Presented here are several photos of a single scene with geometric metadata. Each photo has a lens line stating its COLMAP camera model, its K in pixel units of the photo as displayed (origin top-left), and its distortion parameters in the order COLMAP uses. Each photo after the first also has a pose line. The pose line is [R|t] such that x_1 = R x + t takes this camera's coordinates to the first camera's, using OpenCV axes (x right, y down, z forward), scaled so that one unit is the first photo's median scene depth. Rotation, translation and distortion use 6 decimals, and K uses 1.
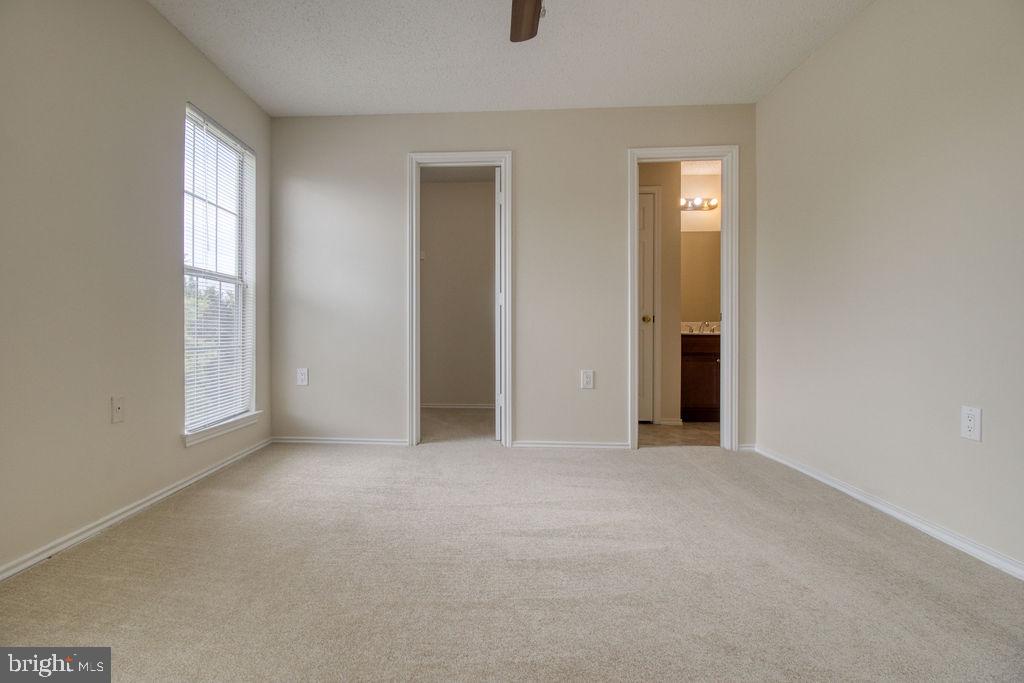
lens RADIAL K [[496.6, 0, 514.8], [0, 496.6, 330.2], [0, 0, 1]] dist [-0.011609, -0.011240]
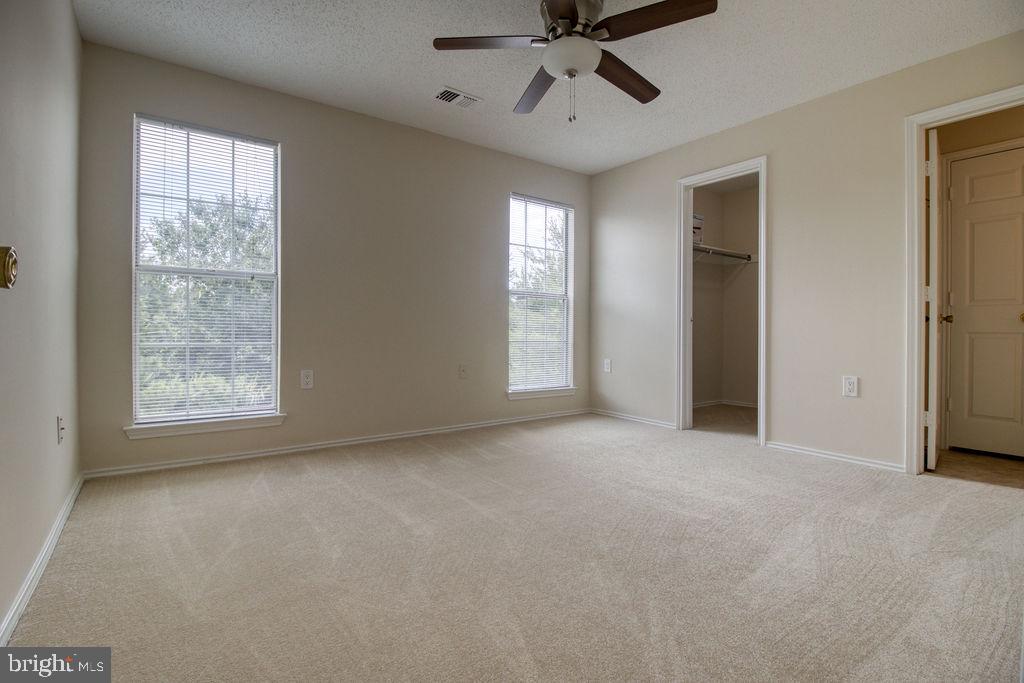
lens RADIAL K [[496.6, 0, 514.8], [0, 496.6, 330.2], [0, 0, 1]] dist [-0.011609, -0.011240]
pose [[0.635871, 0.003049, -0.771790, 0.449263], [-0.005828, 0.999983, -0.000852, 0.001393], [0.771774, 0.005039, 0.635877, -0.040231]]
